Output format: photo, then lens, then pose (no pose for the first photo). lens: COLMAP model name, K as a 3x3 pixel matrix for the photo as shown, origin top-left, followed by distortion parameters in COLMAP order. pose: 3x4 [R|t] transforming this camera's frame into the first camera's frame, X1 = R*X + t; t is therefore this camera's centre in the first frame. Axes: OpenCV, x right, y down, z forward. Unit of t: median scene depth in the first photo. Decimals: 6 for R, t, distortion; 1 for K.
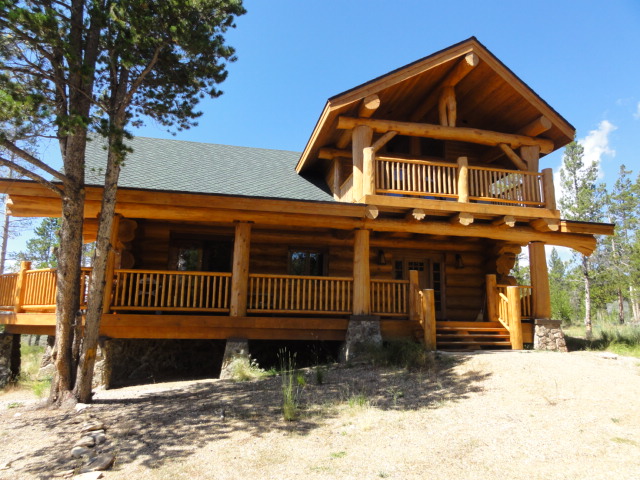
lens RADIAL K [[455.7, 0, 320.0], [0, 455.7, 240.0], [0, 0, 1]] dist [-0.001929, 0.004869]
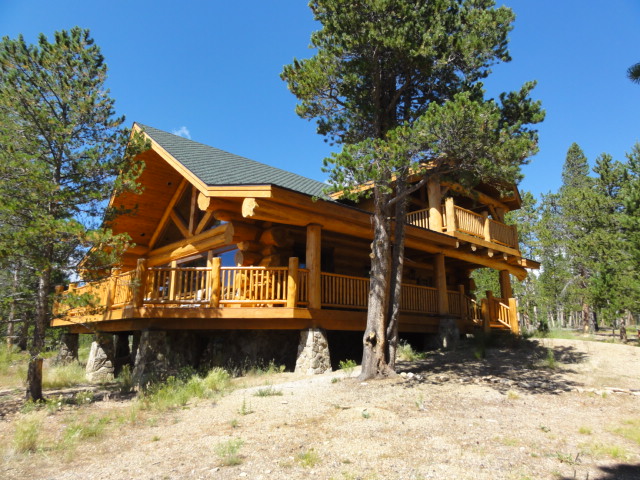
lens RADIAL K [[455.7, 0, 320.0], [0, 455.7, 240.0], [0, 0, 1]] dist [-0.001929, 0.004869]
pose [[0.859282, 0.097932, 0.502040, -0.939002], [-0.081028, 0.995169, -0.055440, 0.041630], [-0.505044, 0.006959, 0.863065, -0.022690]]
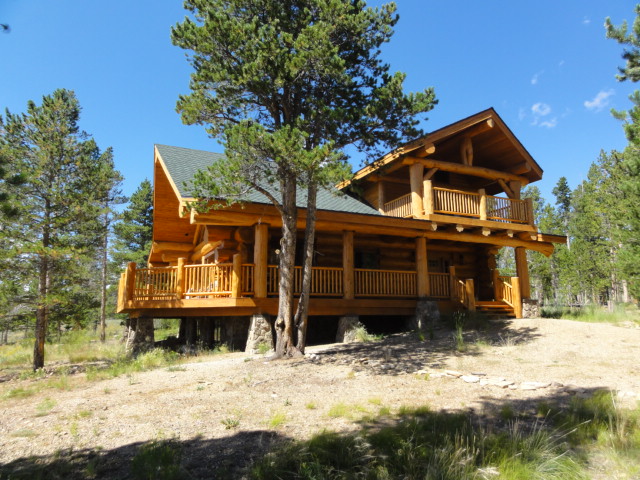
lens RADIAL K [[455.7, 0, 320.0], [0, 455.7, 240.0], [0, 0, 1]] dist [-0.001929, 0.004869]
pose [[0.972257, 0.015591, 0.233394, -0.548553], [-0.017708, 0.999819, 0.006976, -0.019820], [-0.233243, -0.010915, 0.972357, -0.308799]]
